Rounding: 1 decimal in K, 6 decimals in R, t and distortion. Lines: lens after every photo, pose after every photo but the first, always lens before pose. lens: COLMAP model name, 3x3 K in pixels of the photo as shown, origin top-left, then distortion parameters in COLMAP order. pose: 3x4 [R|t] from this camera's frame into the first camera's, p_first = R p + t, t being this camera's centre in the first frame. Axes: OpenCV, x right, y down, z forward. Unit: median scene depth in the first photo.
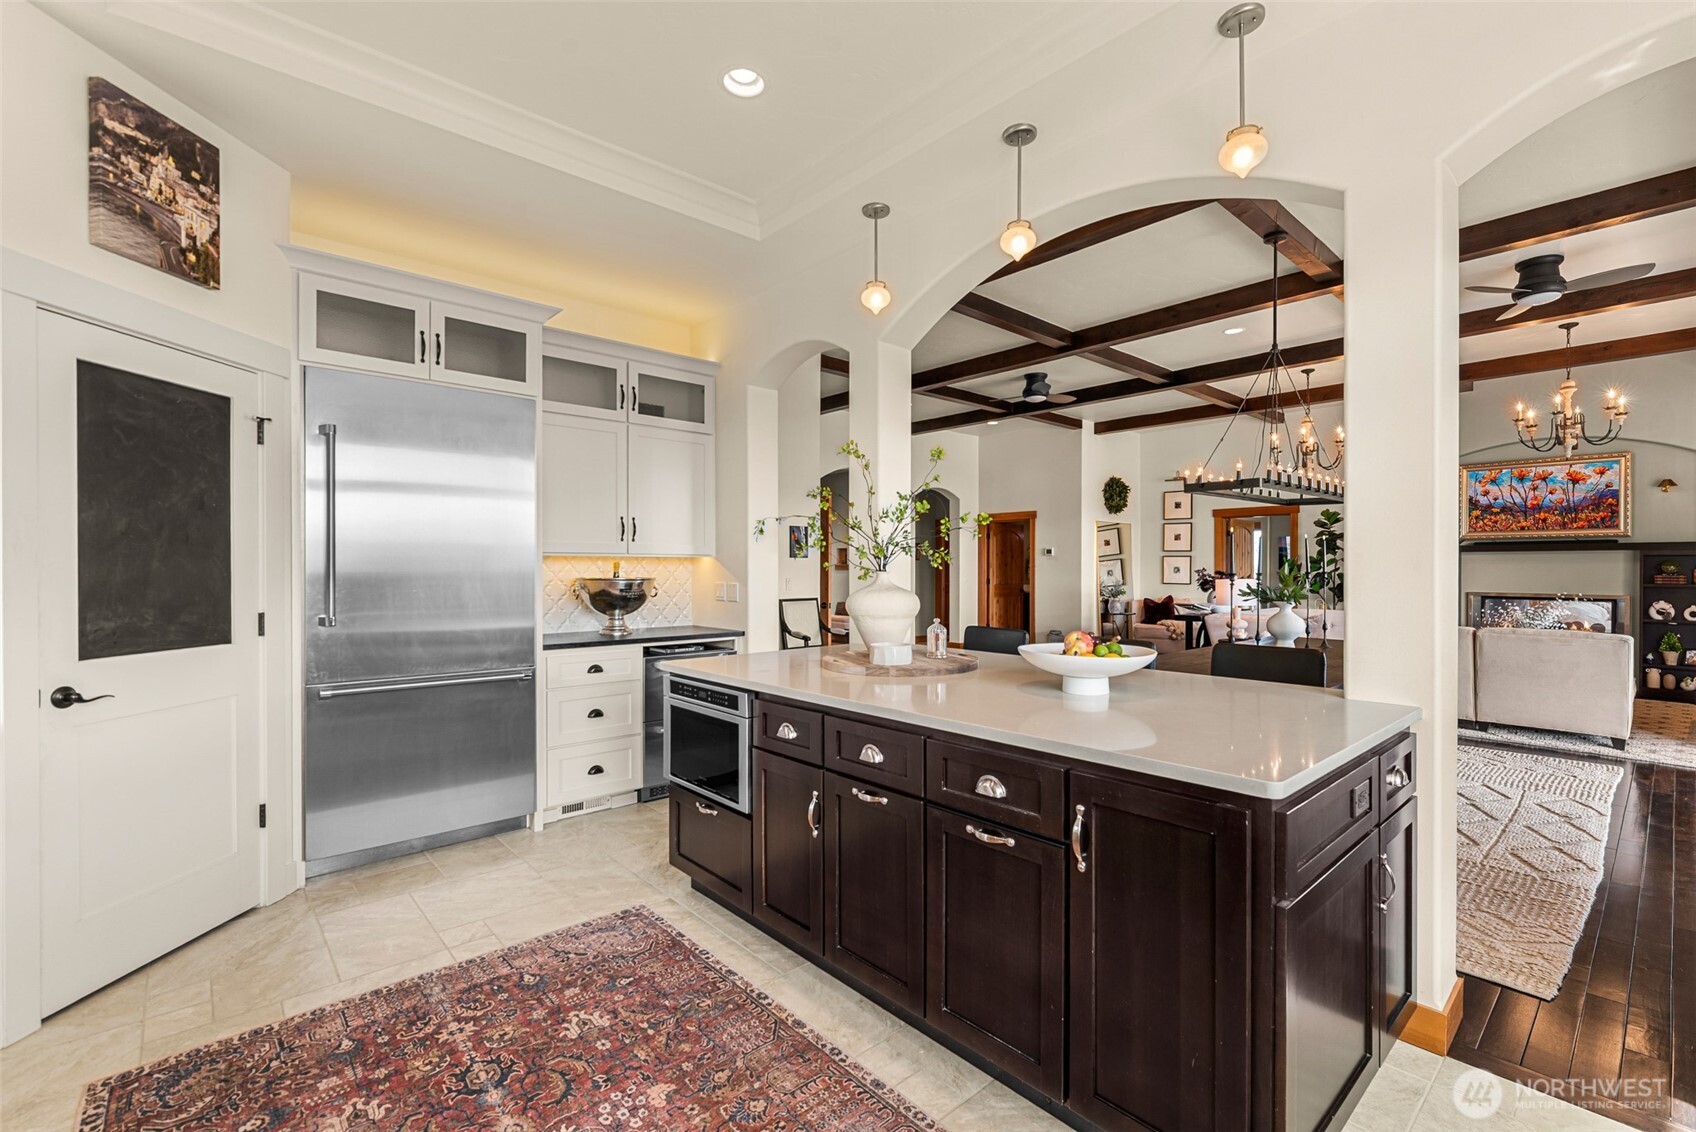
lens RADIAL K [[745.0, 0, 864.5], [0, 745.0, 563.9], [0, 0, 1]] dist [0.004083, -0.000937]
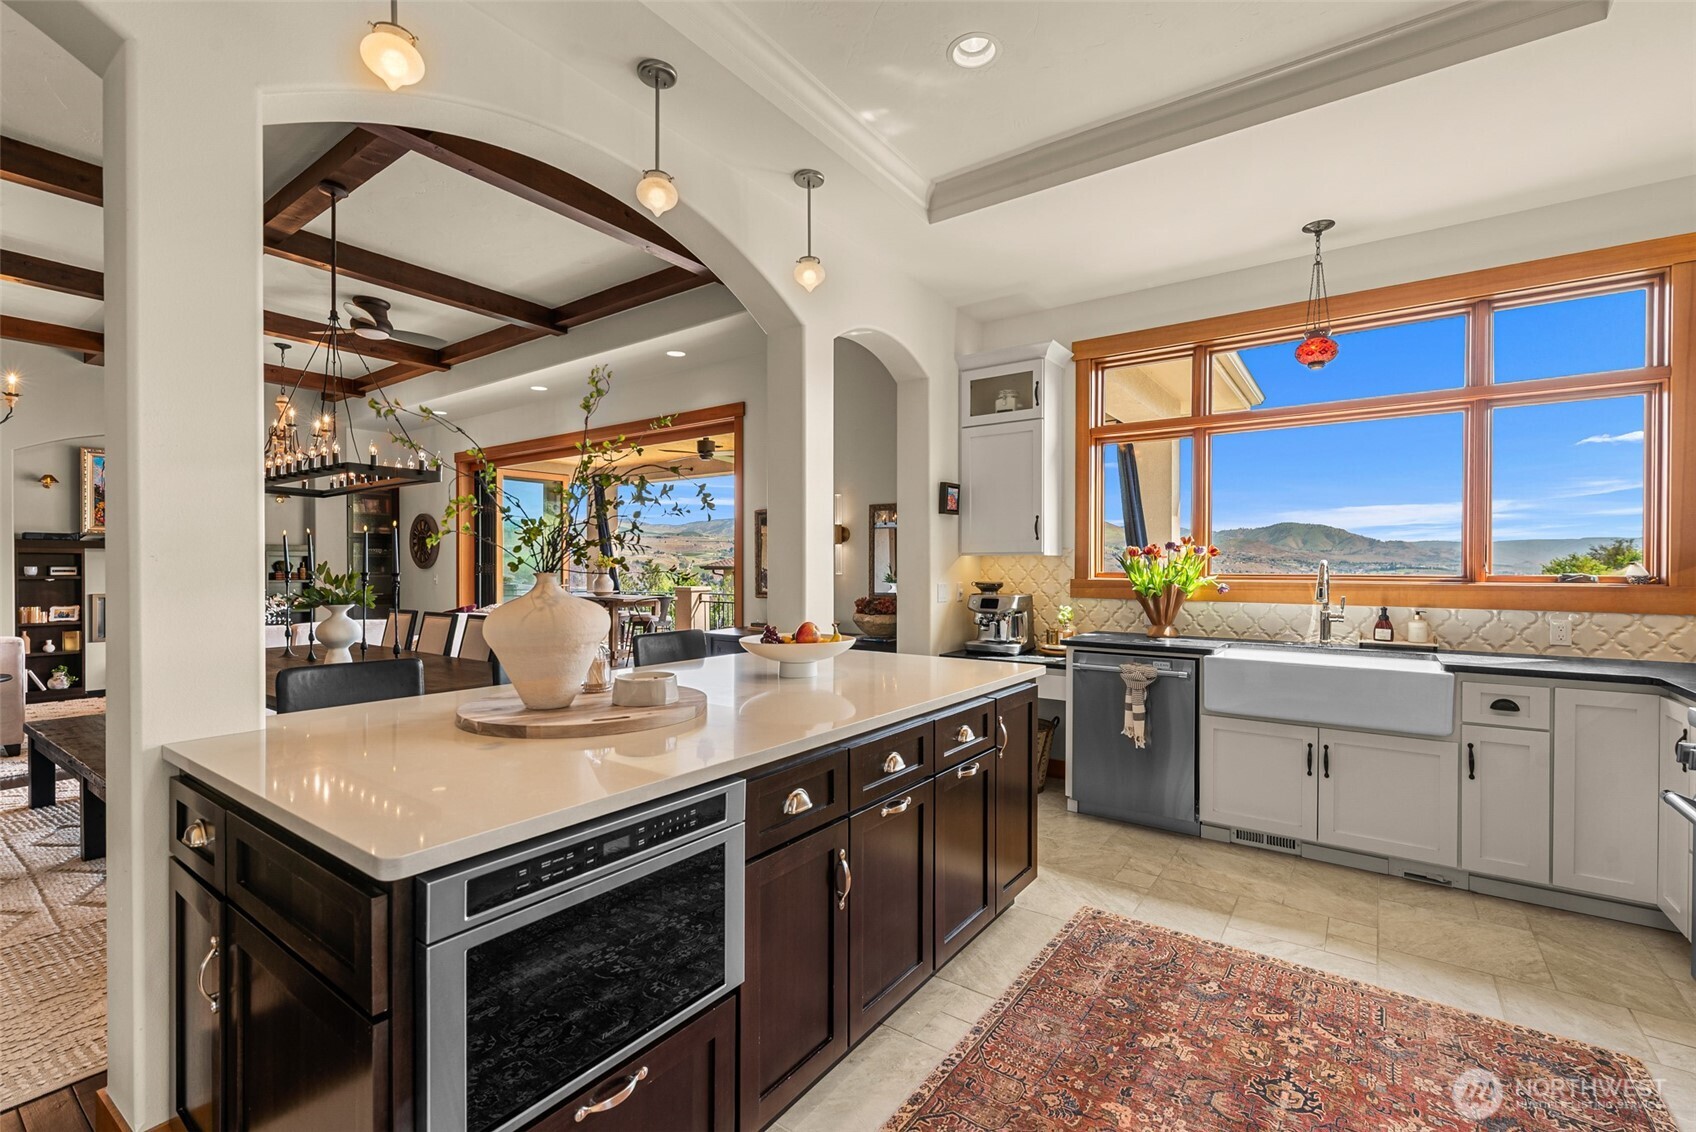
lens RADIAL K [[745.0, 0, 852.4], [0, 745.0, 568.8], [0, 0, 1]] dist [0.004083, -0.000937]
pose [[-0.220354, 0.001075, 0.975419, -0.749490], [-0.005460, 0.999982, -0.002336, 0.008501], [-0.975405, -0.005840, -0.220344, 1.043782]]
